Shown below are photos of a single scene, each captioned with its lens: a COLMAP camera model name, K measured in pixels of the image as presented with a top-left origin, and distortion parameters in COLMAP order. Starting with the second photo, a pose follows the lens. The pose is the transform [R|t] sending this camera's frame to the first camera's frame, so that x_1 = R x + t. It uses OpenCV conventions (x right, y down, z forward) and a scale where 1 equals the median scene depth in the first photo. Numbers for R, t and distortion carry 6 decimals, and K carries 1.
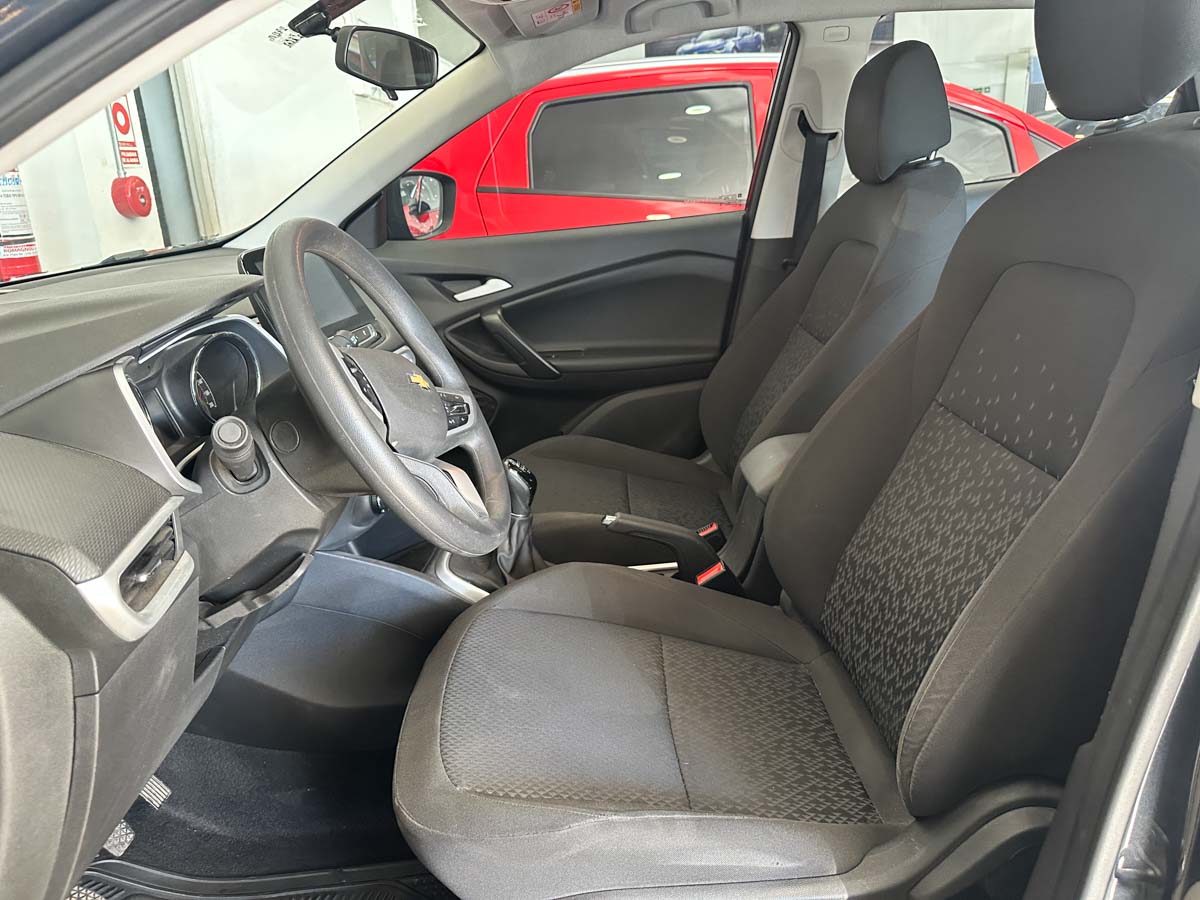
lens RADIAL K [[844.9, 0, 597.7], [0, 844.9, 445.3], [0, 0, 1]] dist [0.088339, -0.116431]
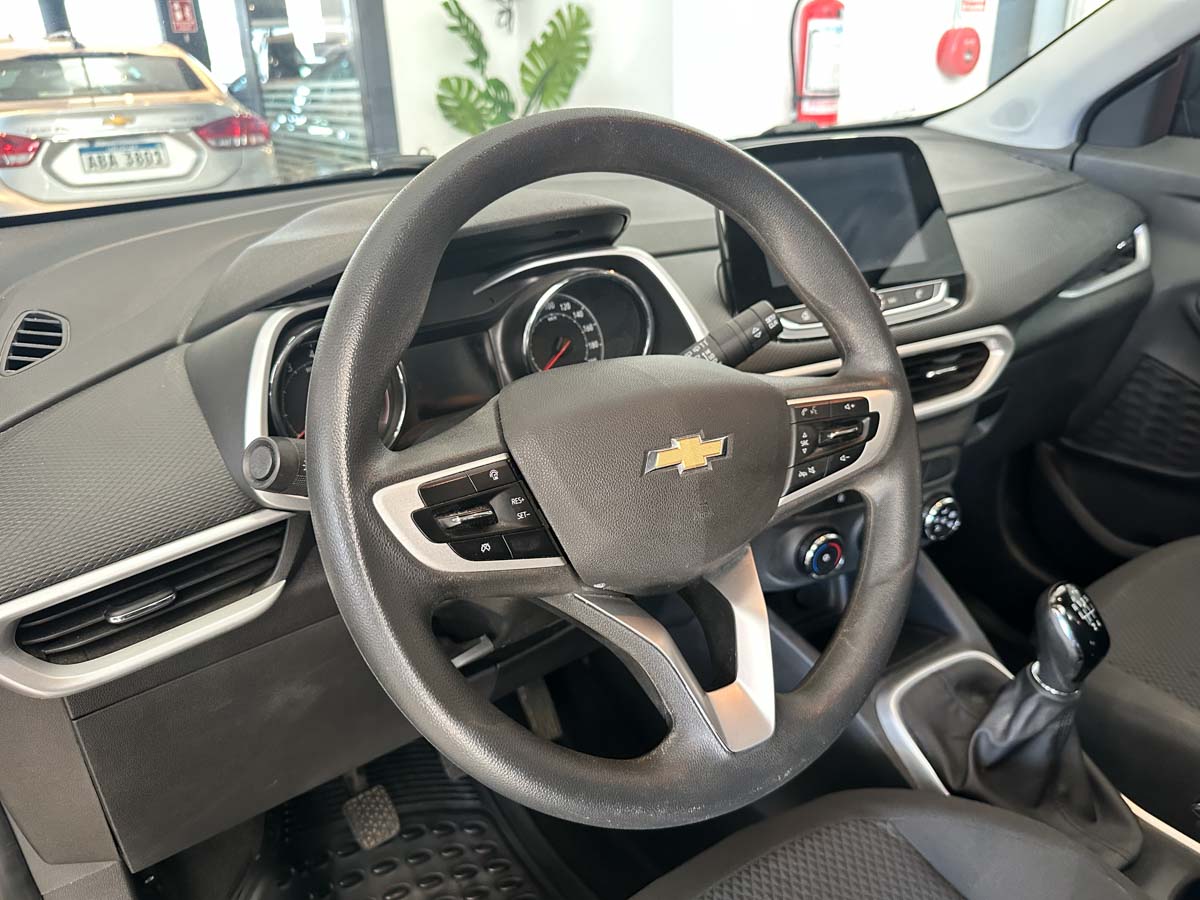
lens RADIAL K [[869.3, 0, 589.8], [0, 869.3, 449.4], [0, 0, 1]] dist [0.004911, -0.023216]
pose [[0.570101, 0.360891, -0.738067, 0.107389], [-0.246059, 0.932121, 0.265715, -0.152436], [0.783862, 0.030123, 0.620204, 0.478808]]
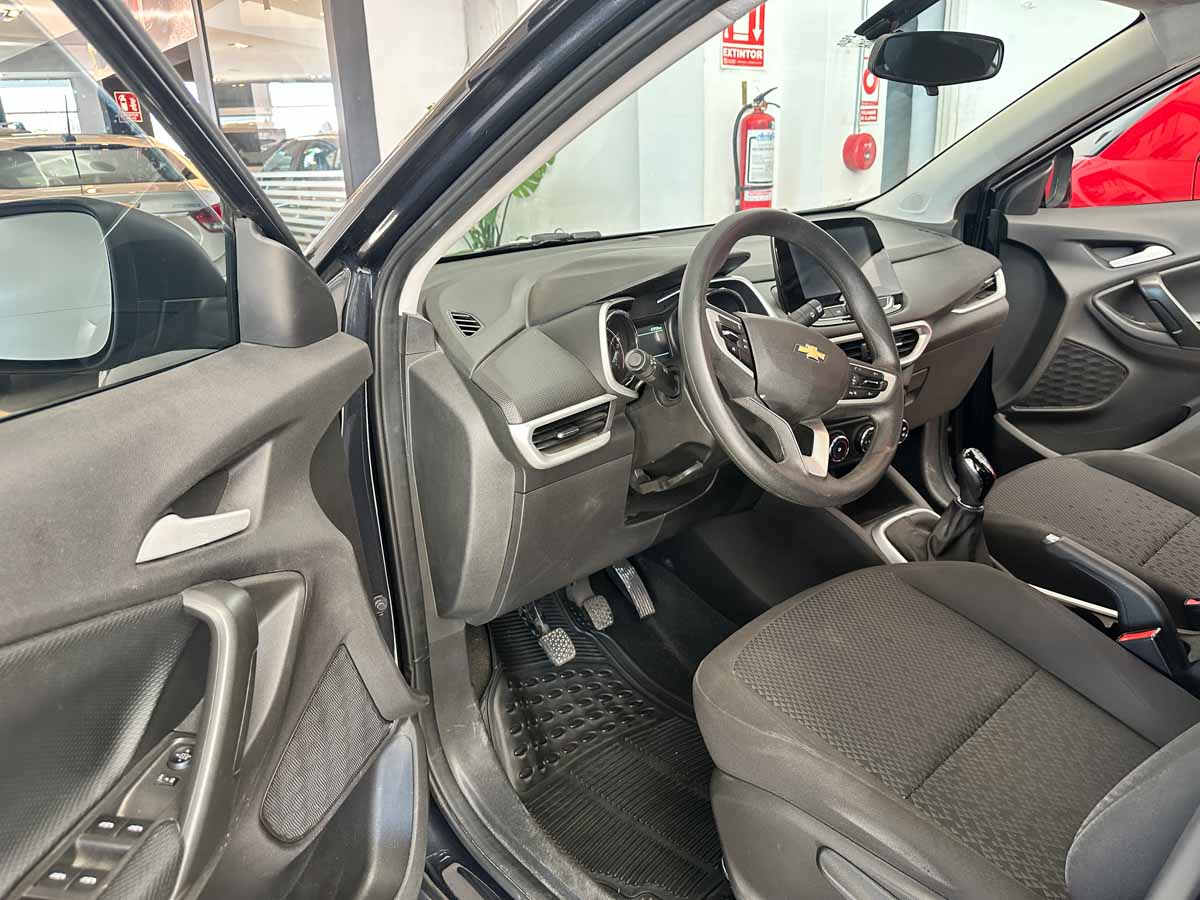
lens RADIAL K [[844.9, 0, 597.7], [0, 844.9, 445.3], [0, 0, 1]] dist [0.088339, -0.116431]
pose [[0.657184, 0.274131, -0.702112, 0.355492], [-0.228871, 0.960111, 0.160638, -0.055443], [0.718141, 0.055124, 0.693711, -0.025962]]
